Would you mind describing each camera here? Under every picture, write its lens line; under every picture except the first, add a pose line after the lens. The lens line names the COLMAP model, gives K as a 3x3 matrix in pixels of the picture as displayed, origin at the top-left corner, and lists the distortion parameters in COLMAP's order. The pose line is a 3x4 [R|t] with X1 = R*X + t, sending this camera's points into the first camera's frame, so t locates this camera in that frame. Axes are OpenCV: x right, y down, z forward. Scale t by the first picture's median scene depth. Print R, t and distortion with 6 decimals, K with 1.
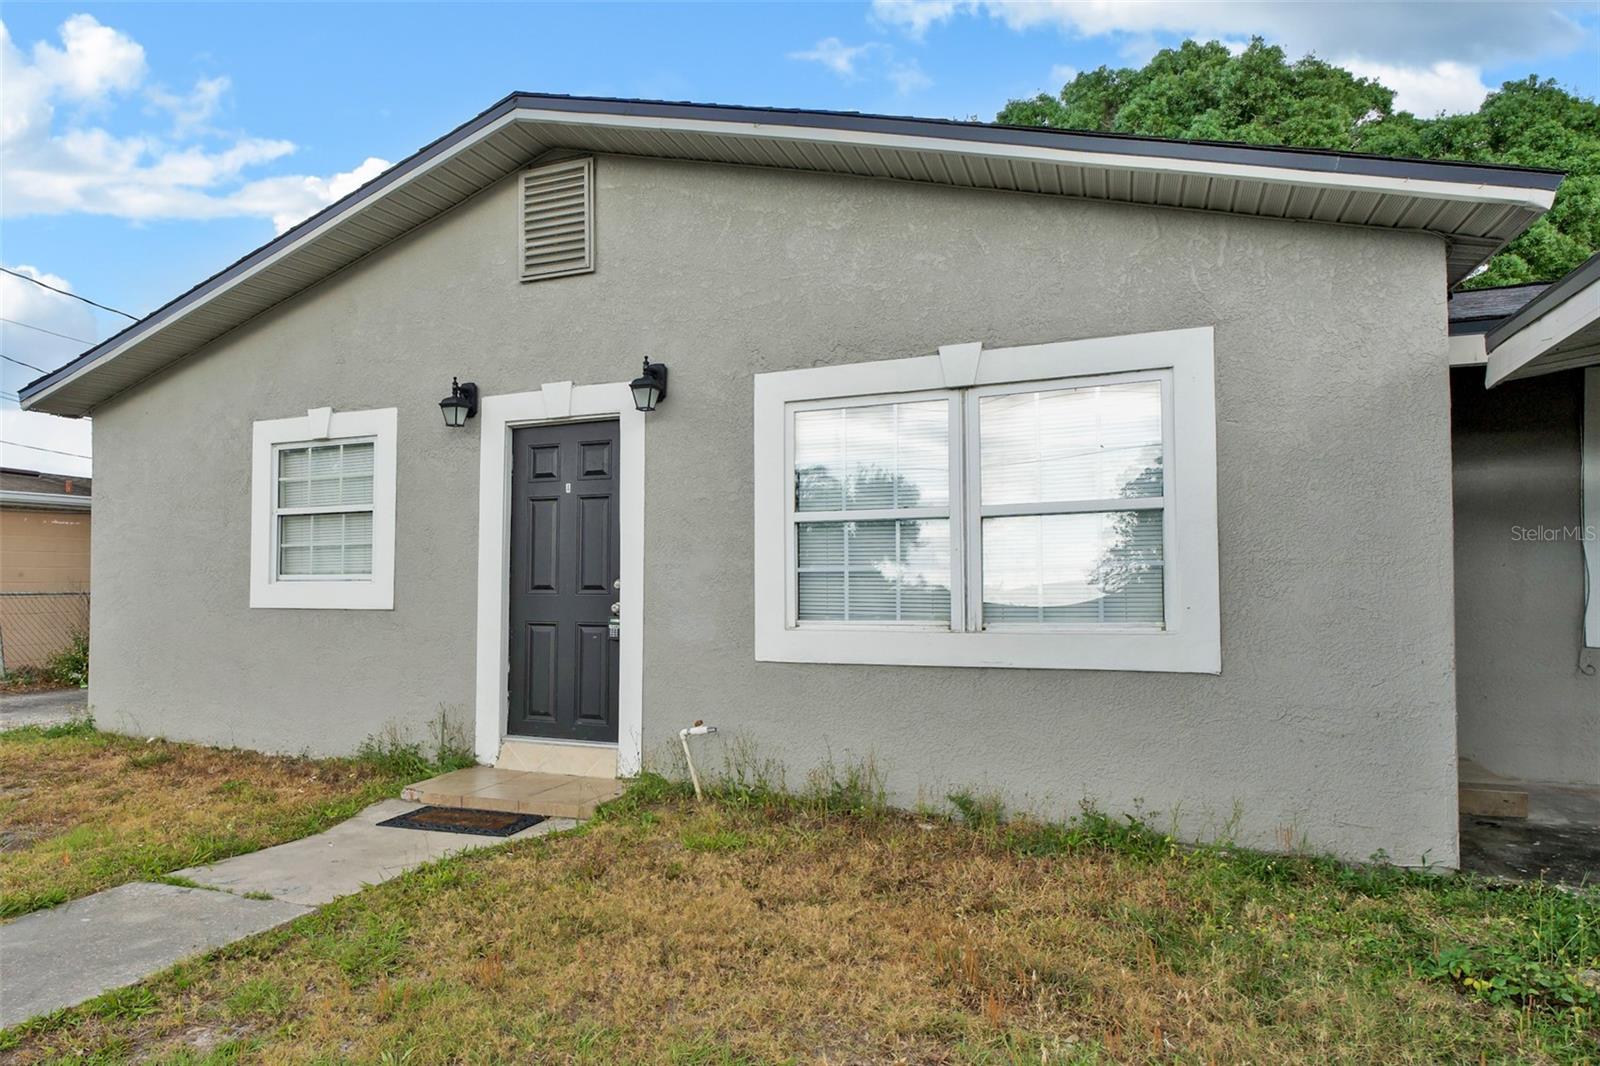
lens RADIAL K [[764.4, 0, 771.3], [0, 764.4, 578.3], [0, 0, 1]] dist [-0.001094, 0.000047]
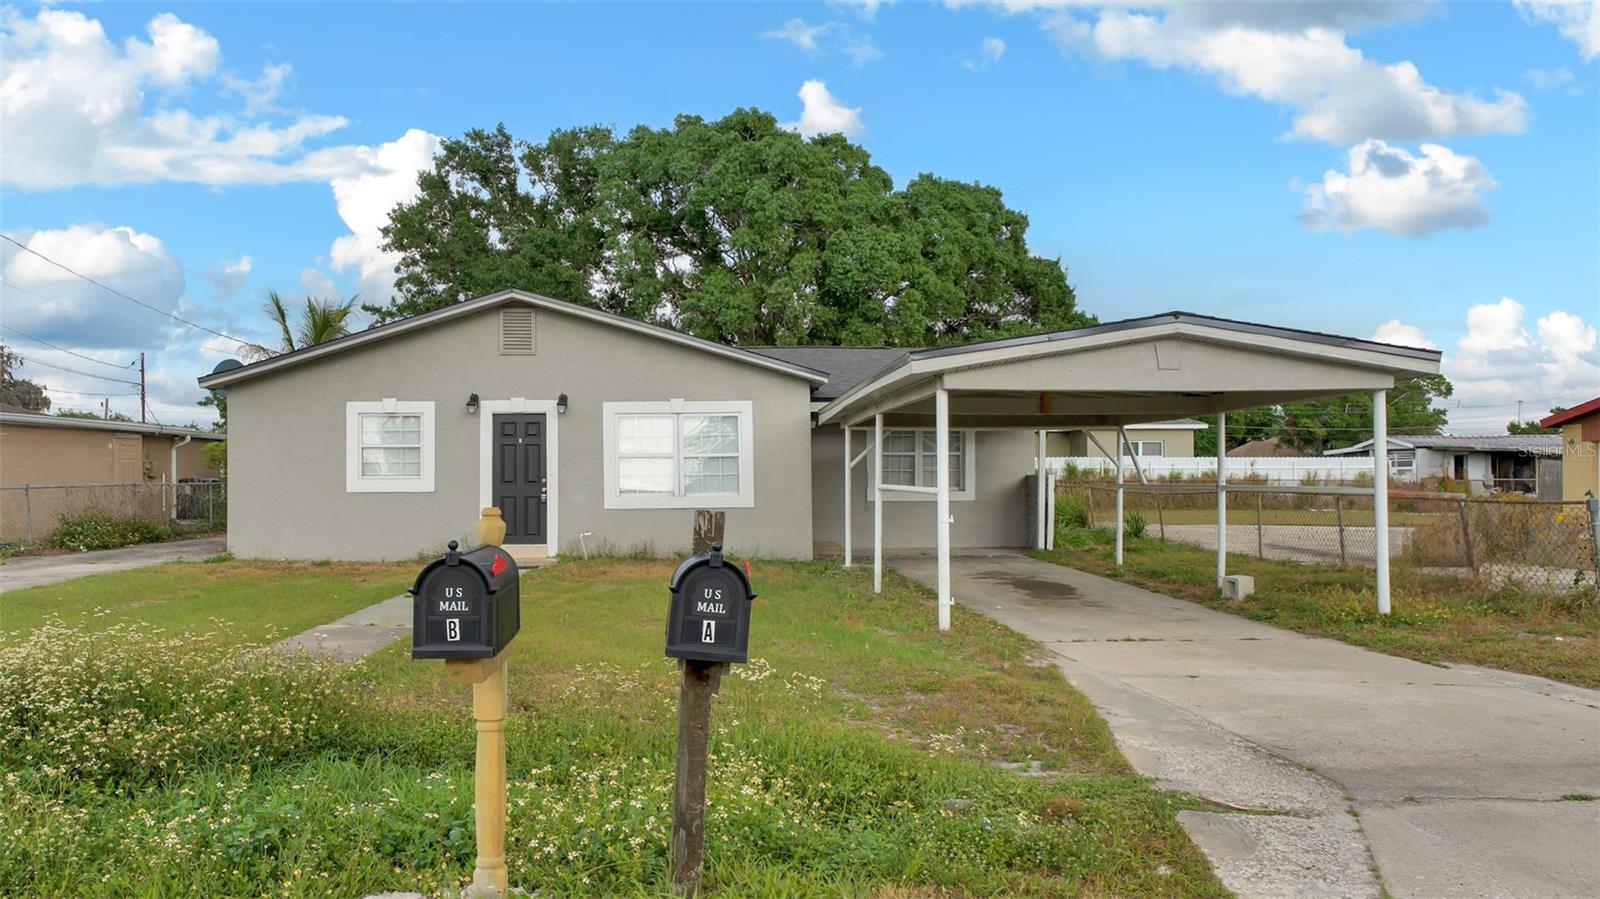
lens RADIAL K [[871.0, 0, 794.2], [0, 871.0, 472.4], [0, 0, 1]] dist [-0.001225, 0.000125]
pose [[0.851496, 0.001882, 0.524358, -0.981108], [-0.000718, 0.999997, -0.002423, -0.011901], [-0.524361, 0.001687, 0.851494, -1.817211]]
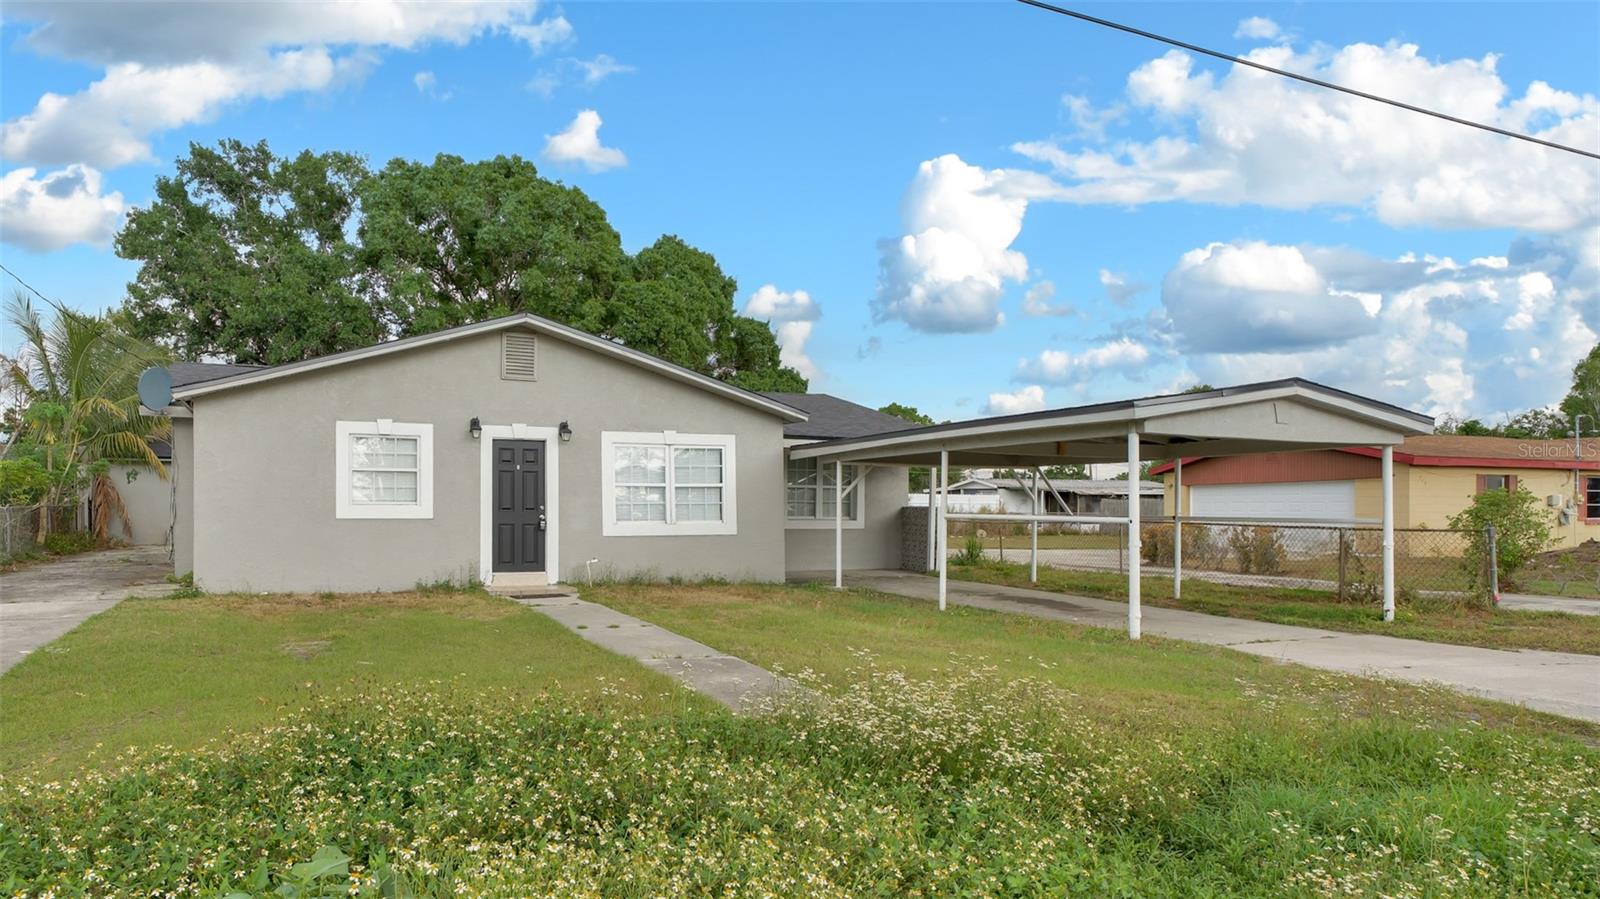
lens RADIAL K [[780.9, 0, 804.3], [0, 780.9, 504.2], [0, 0, 1]] dist [-0.001895, 0.000195]
pose [[0.665889, 0.009860, 0.745986, -1.505767], [-0.010835, 0.999935, -0.003545, -0.003845], [-0.745972, -0.005723, 0.665953, -1.301099]]
